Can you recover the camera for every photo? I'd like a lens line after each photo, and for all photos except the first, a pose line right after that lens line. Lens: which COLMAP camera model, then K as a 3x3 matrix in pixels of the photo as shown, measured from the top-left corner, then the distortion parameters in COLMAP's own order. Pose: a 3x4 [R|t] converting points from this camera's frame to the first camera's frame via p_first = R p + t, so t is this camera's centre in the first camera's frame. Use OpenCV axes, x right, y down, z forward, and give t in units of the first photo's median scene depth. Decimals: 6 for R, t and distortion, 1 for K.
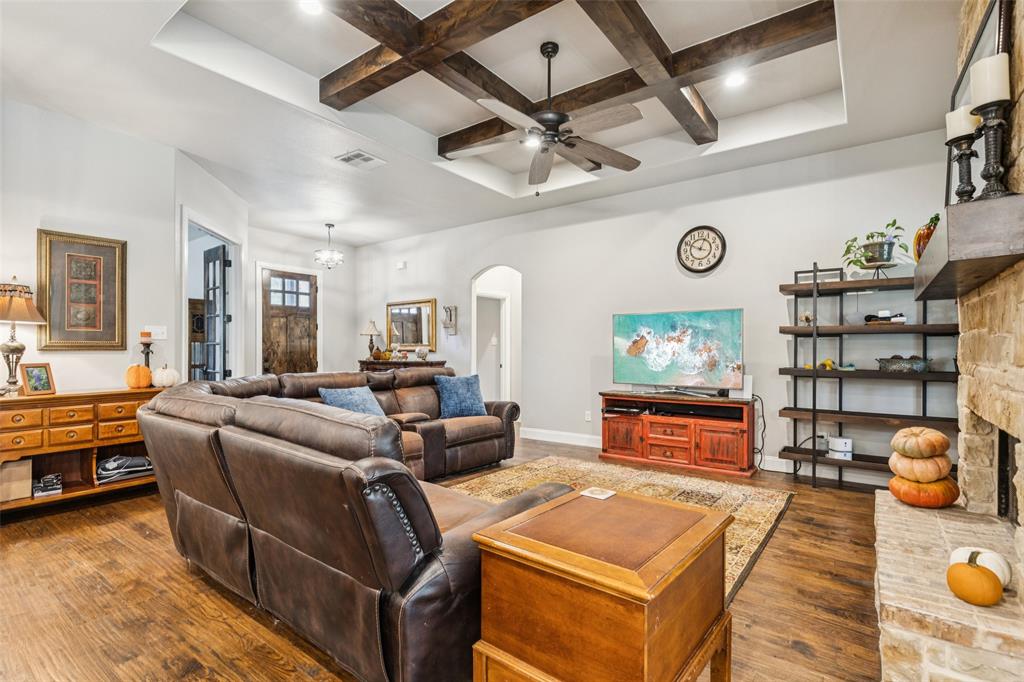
lens RADIAL K [[485.7, 0, 511.1], [0, 485.7, 347.8], [0, 0, 1]] dist [0.002136, 0.000110]
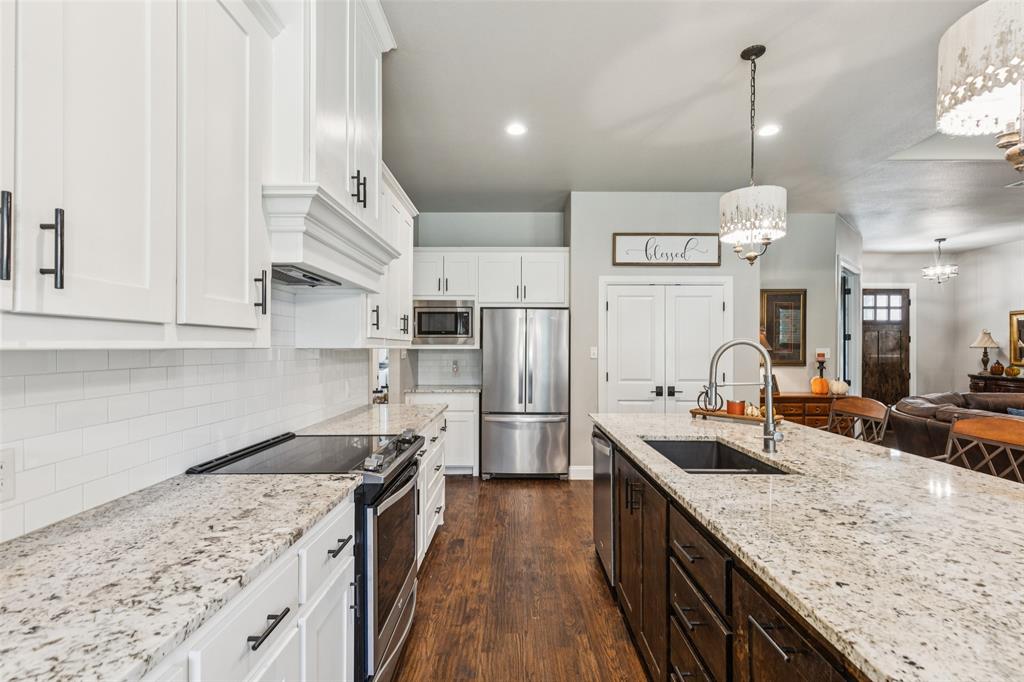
lens RADIAL K [[466.8, 0, 509.2], [0, 466.8, 343.8], [0, 0, 1]] dist [0.012895, -0.001253]
pose [[0.591261, -0.002696, -0.806476, -0.107603], [-0.003700, 0.999975, -0.006055, -0.025968], [0.806472, 0.006564, 0.591236, -0.272704]]
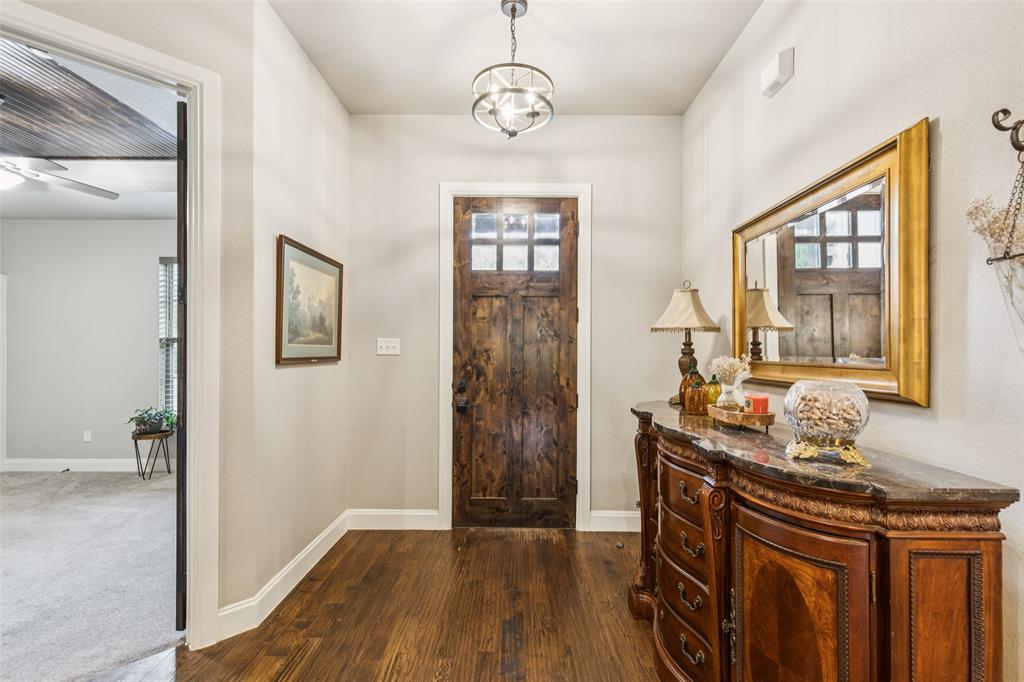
lens RADIAL K [[466.8, 0, 509.2], [0, 466.8, 343.8], [0, 0, 1]] dist [0.012895, -0.001253]
pose [[0.584492, -0.006064, -0.811377, -0.103009], [-0.002743, 0.999952, -0.009449, -0.013988], [0.811395, 0.007748, 0.584447, 0.753980]]
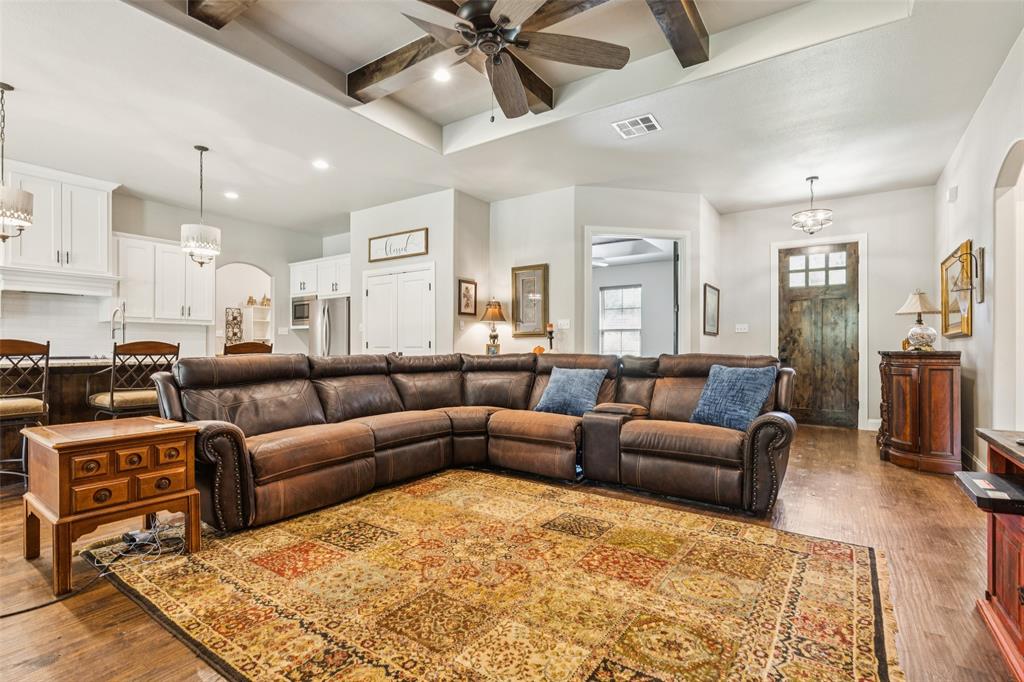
lens RADIAL K [[485.7, 0, 511.1], [0, 485.7, 347.8], [0, 0, 1]] dist [0.002136, 0.000110]
pose [[0.042243, -0.000100, -0.999107, 0.371012], [0.001580, 0.999999, -0.000033, 0.020740], [0.999106, -0.001577, 0.042243, 0.444896]]
